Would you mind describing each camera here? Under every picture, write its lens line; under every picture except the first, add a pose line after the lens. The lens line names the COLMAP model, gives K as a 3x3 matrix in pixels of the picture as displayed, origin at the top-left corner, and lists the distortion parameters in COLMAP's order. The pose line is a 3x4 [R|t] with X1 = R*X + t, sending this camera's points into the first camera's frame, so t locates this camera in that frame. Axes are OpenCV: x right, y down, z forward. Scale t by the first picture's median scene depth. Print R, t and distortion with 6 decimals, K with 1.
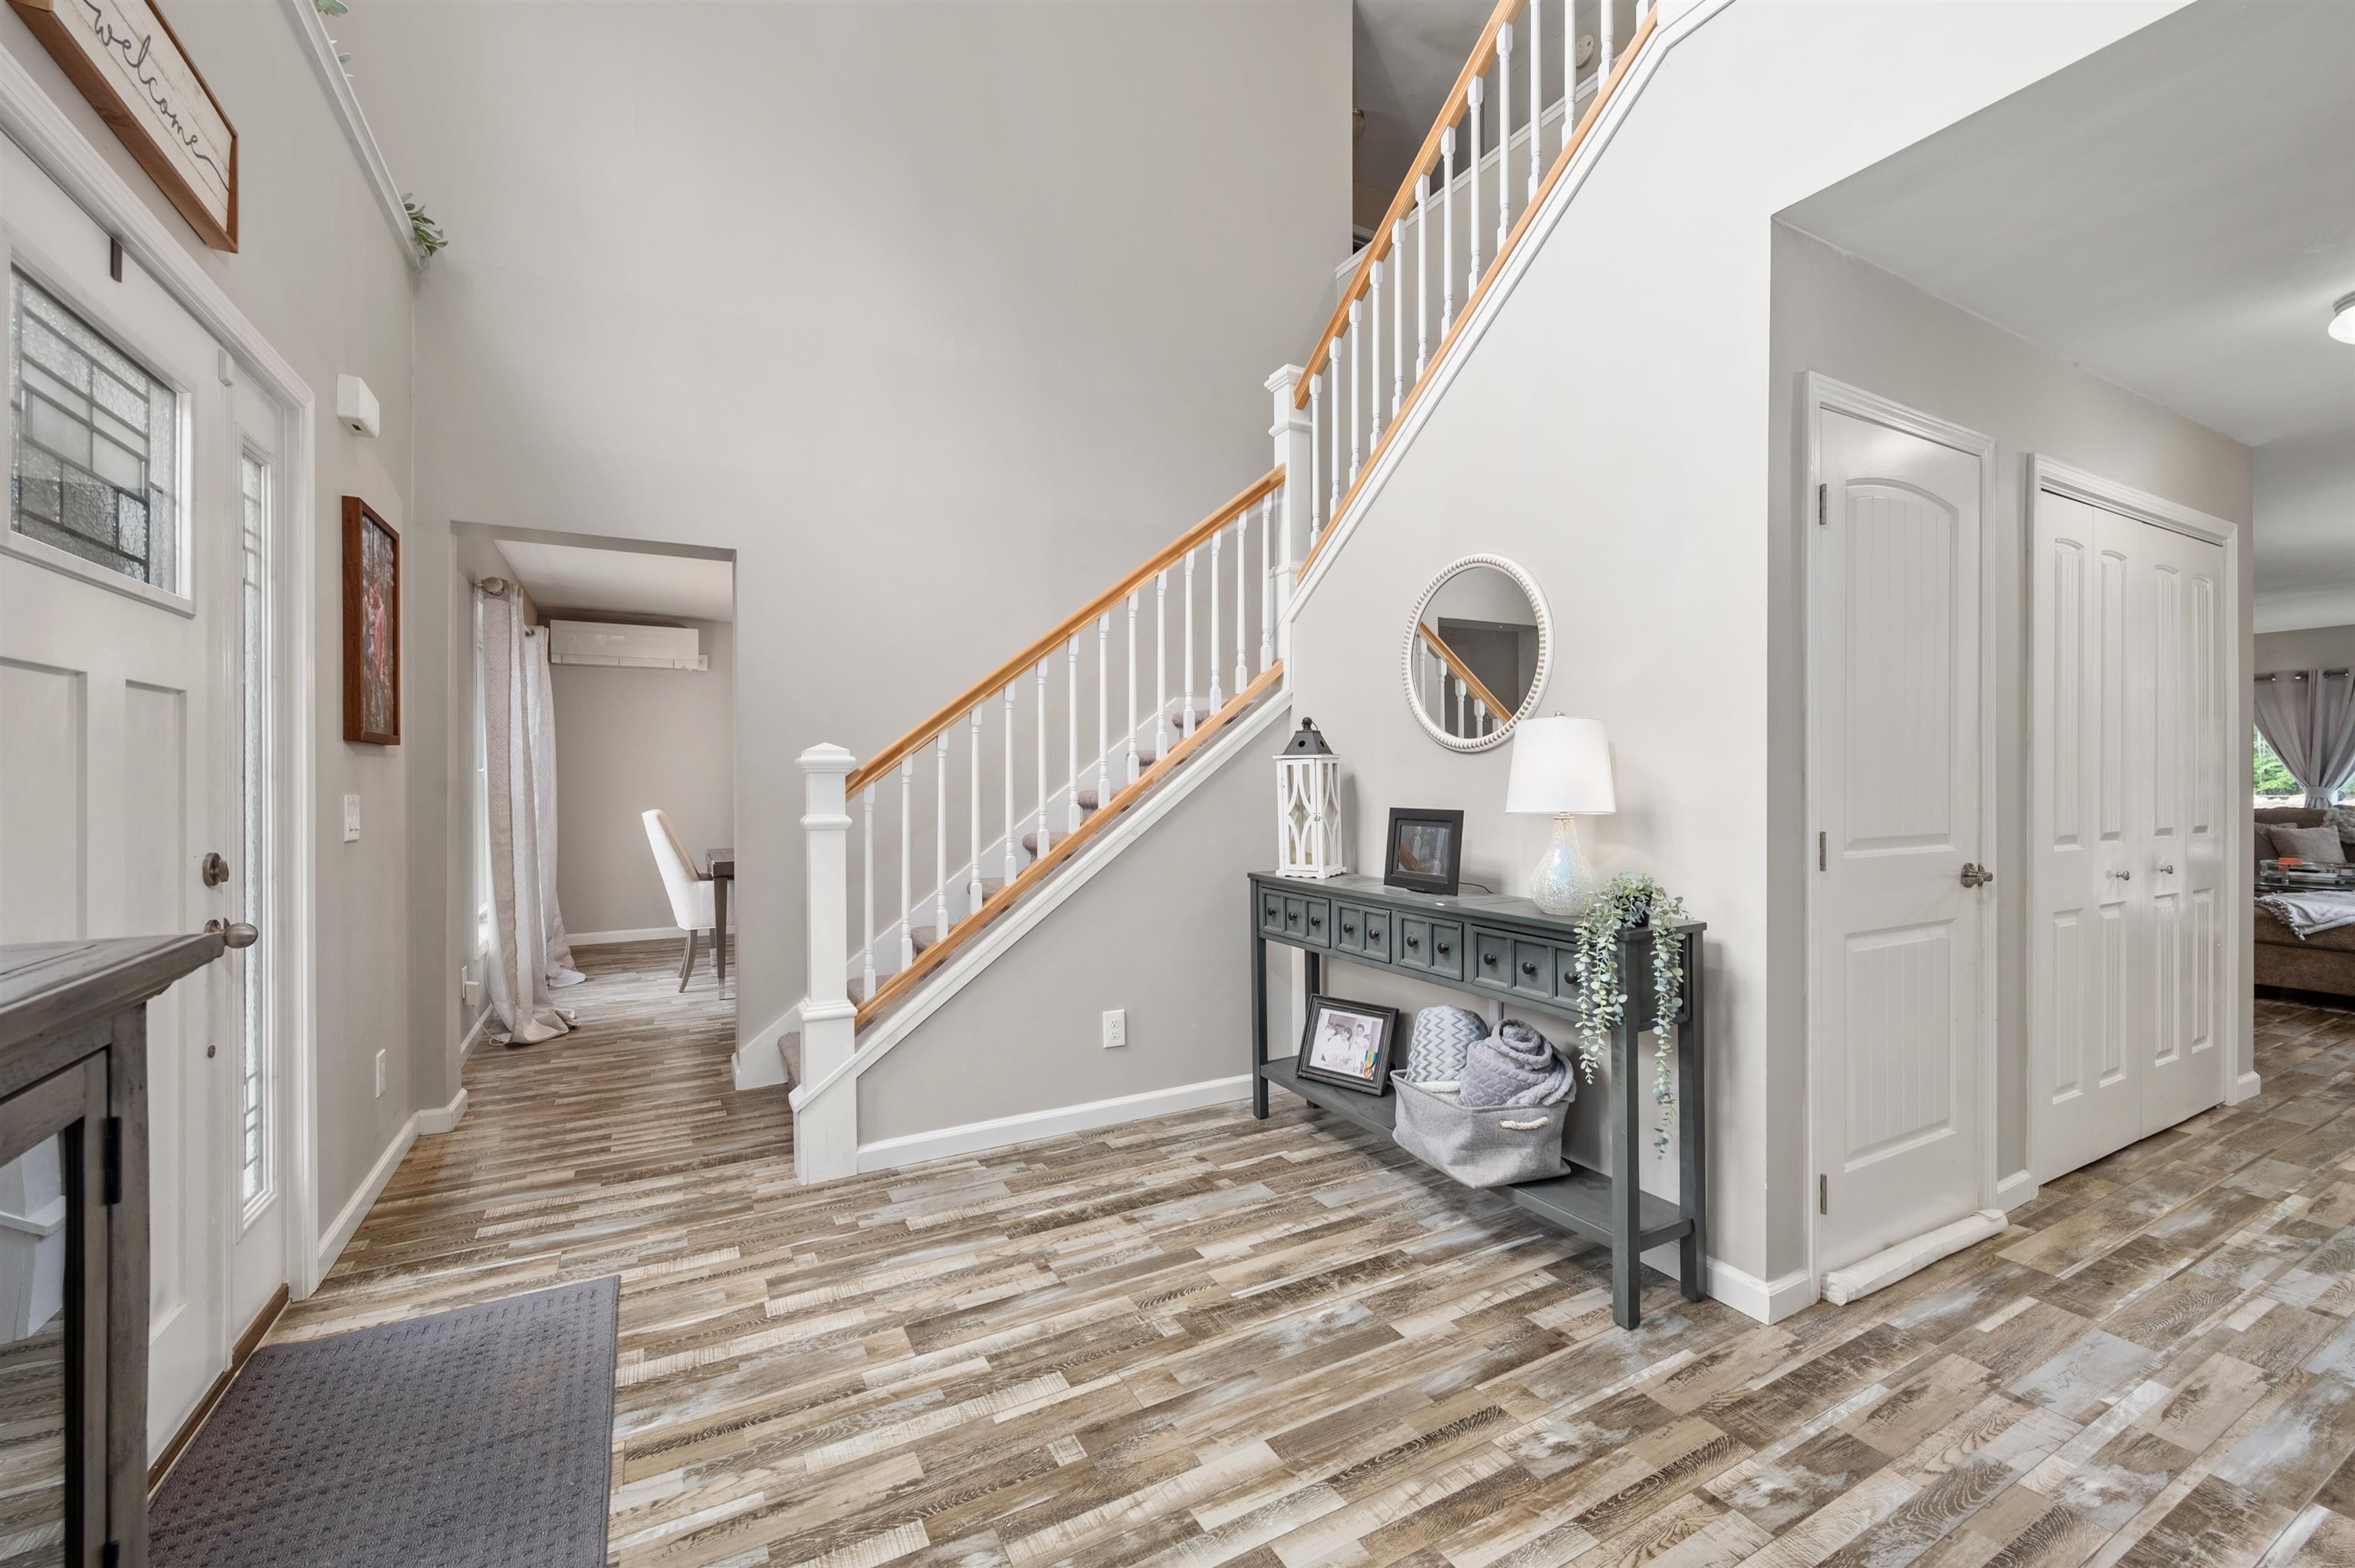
lens RADIAL K [[955.1, 0, 1177.5], [0, 955.1, 784.0], [0, 0, 1]] dist [0.001803, 0.000149]
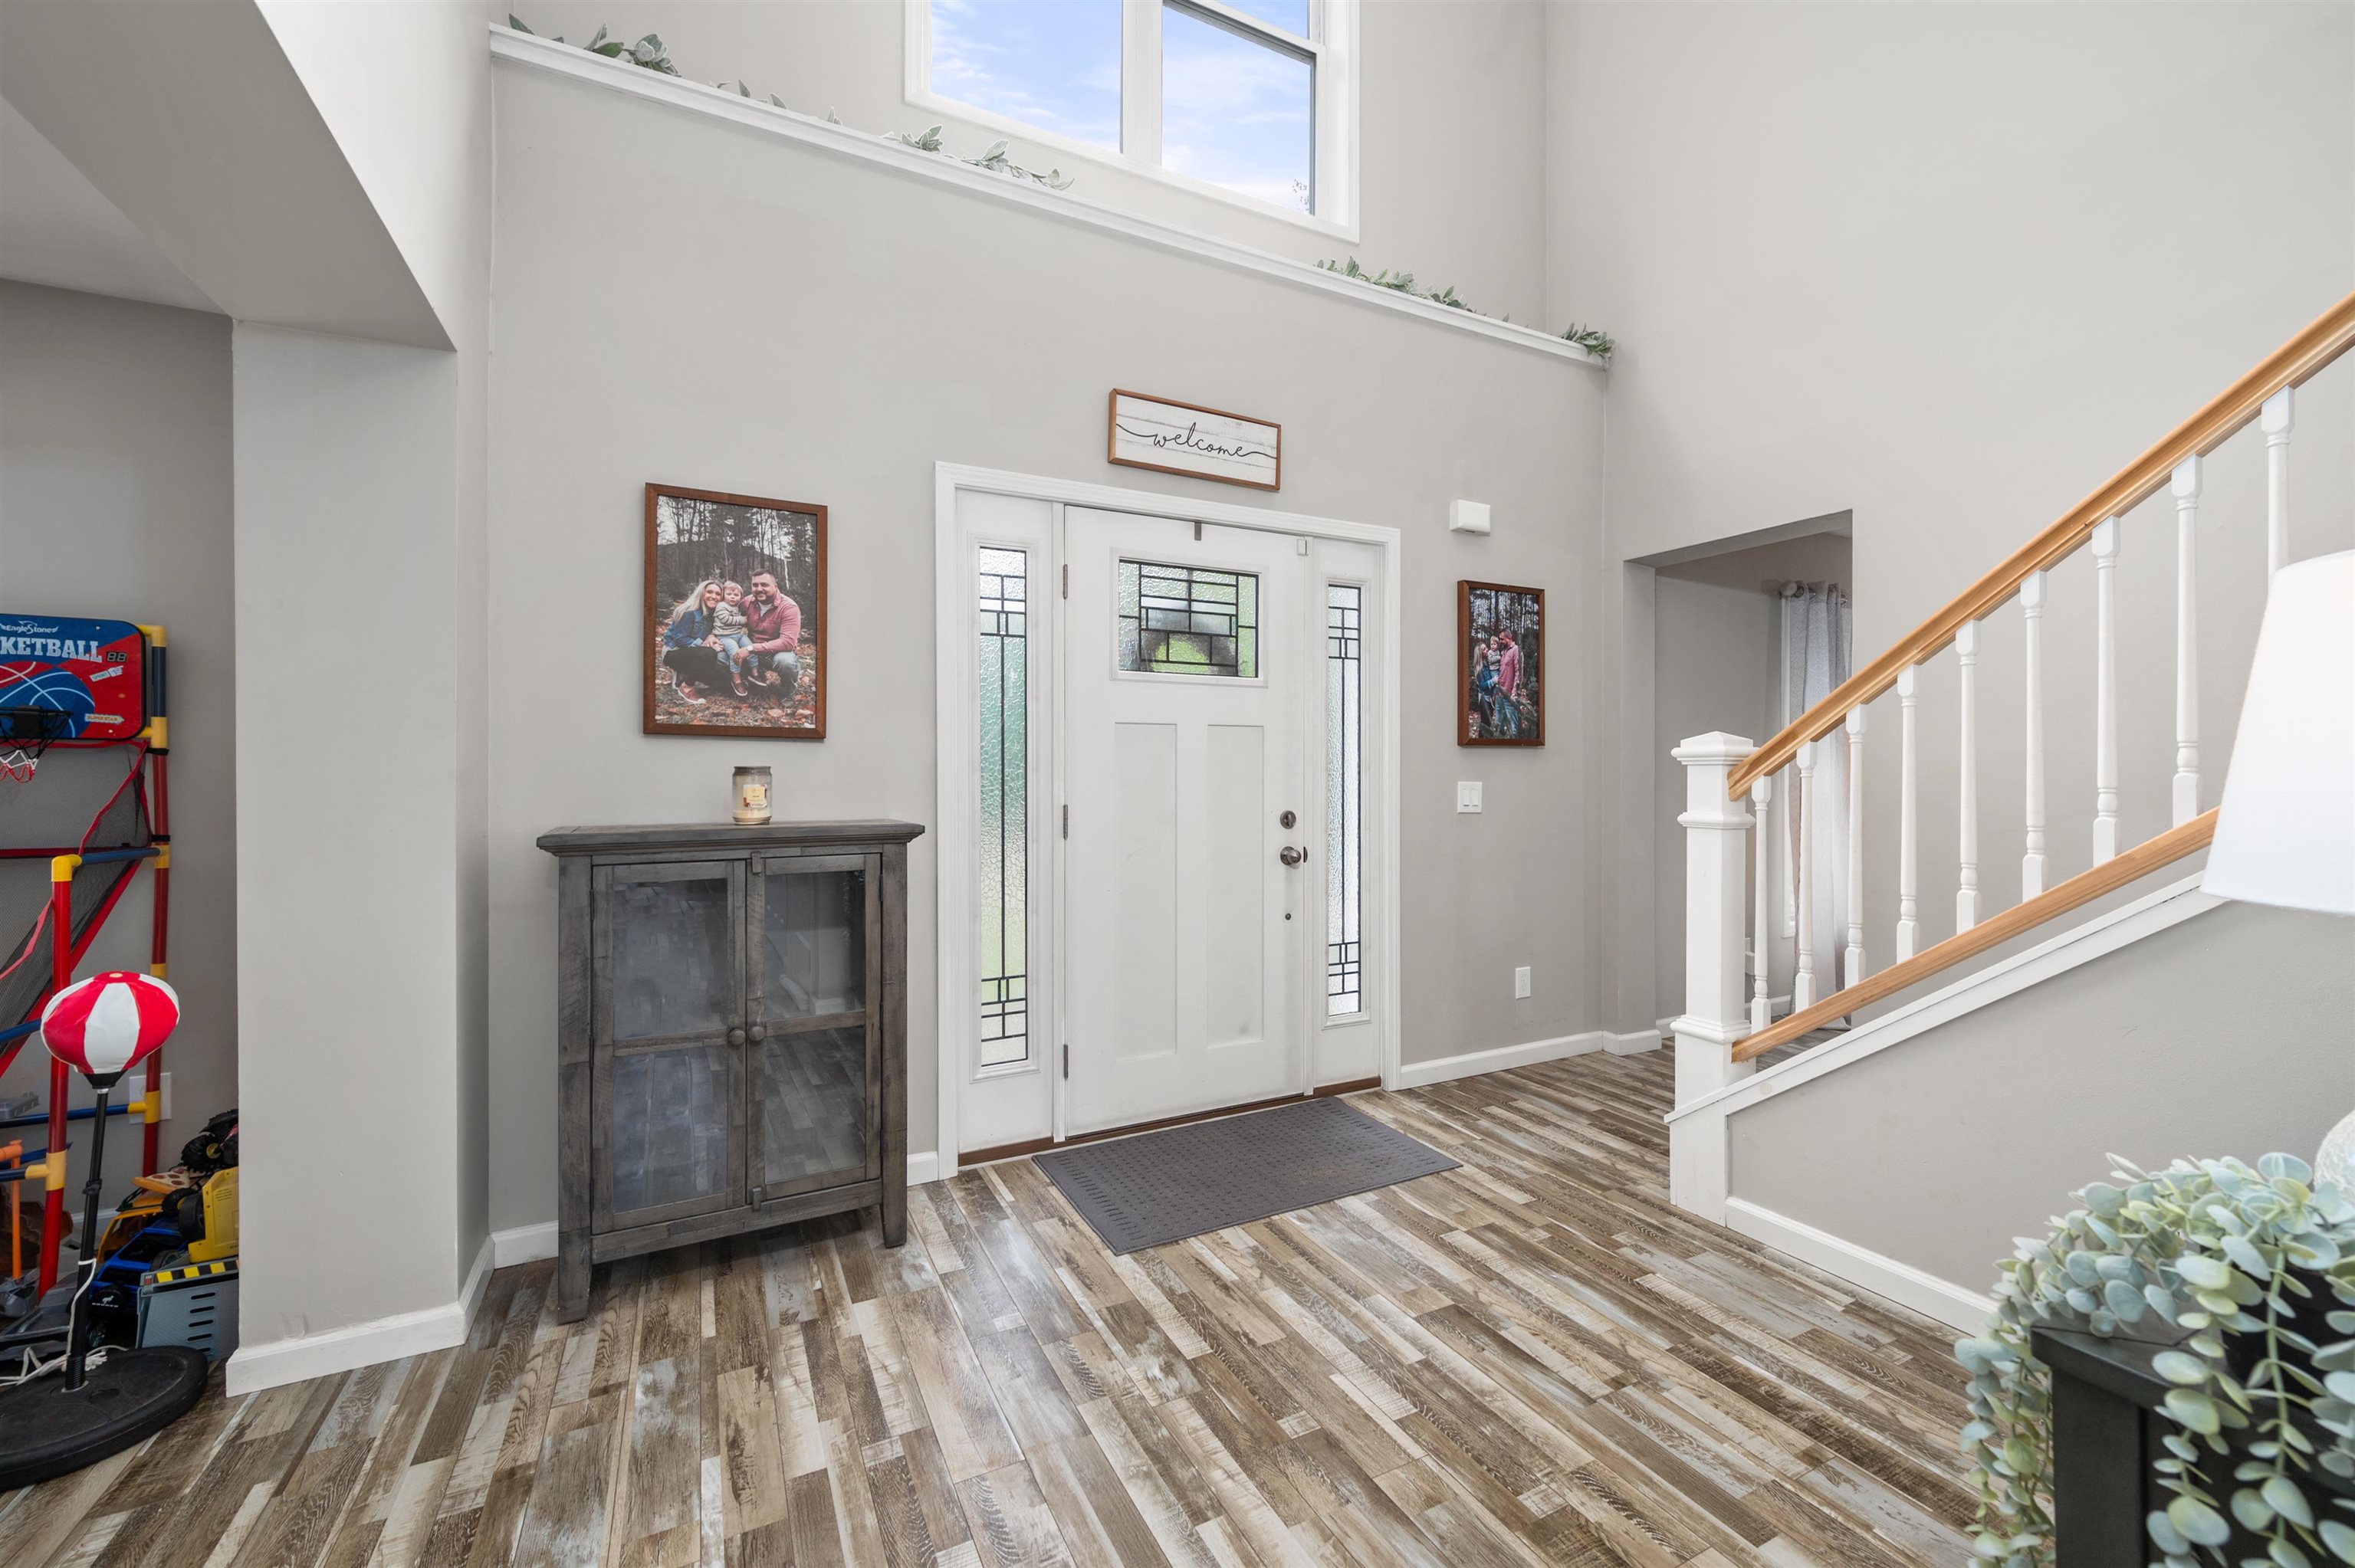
lens RADIAL K [[944.0, 0, 1180.0], [0, 944.0, 770.4], [0, 0, 1]] dist [0.002181, 0.000140]
pose [[-0.026176, 0.000252, -0.999657, 0.650108], [-0.002868, 0.999996, 0.000327, -0.002837], [0.999653, 0.002875, -0.026175, 0.648183]]
